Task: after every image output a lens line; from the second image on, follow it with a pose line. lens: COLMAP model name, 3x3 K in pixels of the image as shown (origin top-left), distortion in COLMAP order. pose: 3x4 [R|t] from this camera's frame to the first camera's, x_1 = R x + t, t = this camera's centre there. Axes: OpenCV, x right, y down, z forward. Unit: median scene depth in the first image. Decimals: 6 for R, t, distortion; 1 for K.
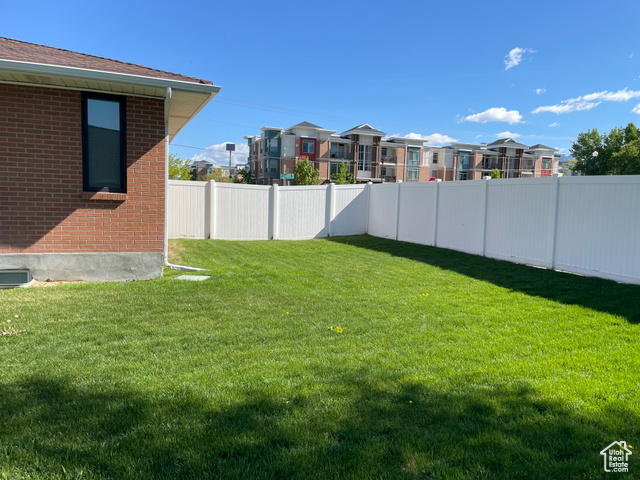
lens RADIAL K [[493.3, 0, 321.1], [0, 493.3, 218.9], [0, 0, 1]] dist [0.029148, -0.001058]
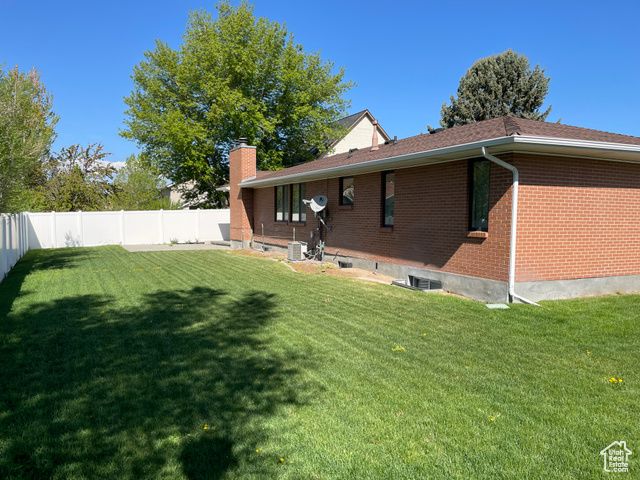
lens RADIAL K [[476.6, 0, 320.0], [0, 476.6, 240.0], [0, 0, 1]] dist [-0.002780, -0.008093]
pose [[0.062540, 0.016430, -0.997907, 0.839059], [-0.046472, 0.998828, 0.013533, -0.029792], [0.996960, 0.045529, 0.063231, 0.535428]]
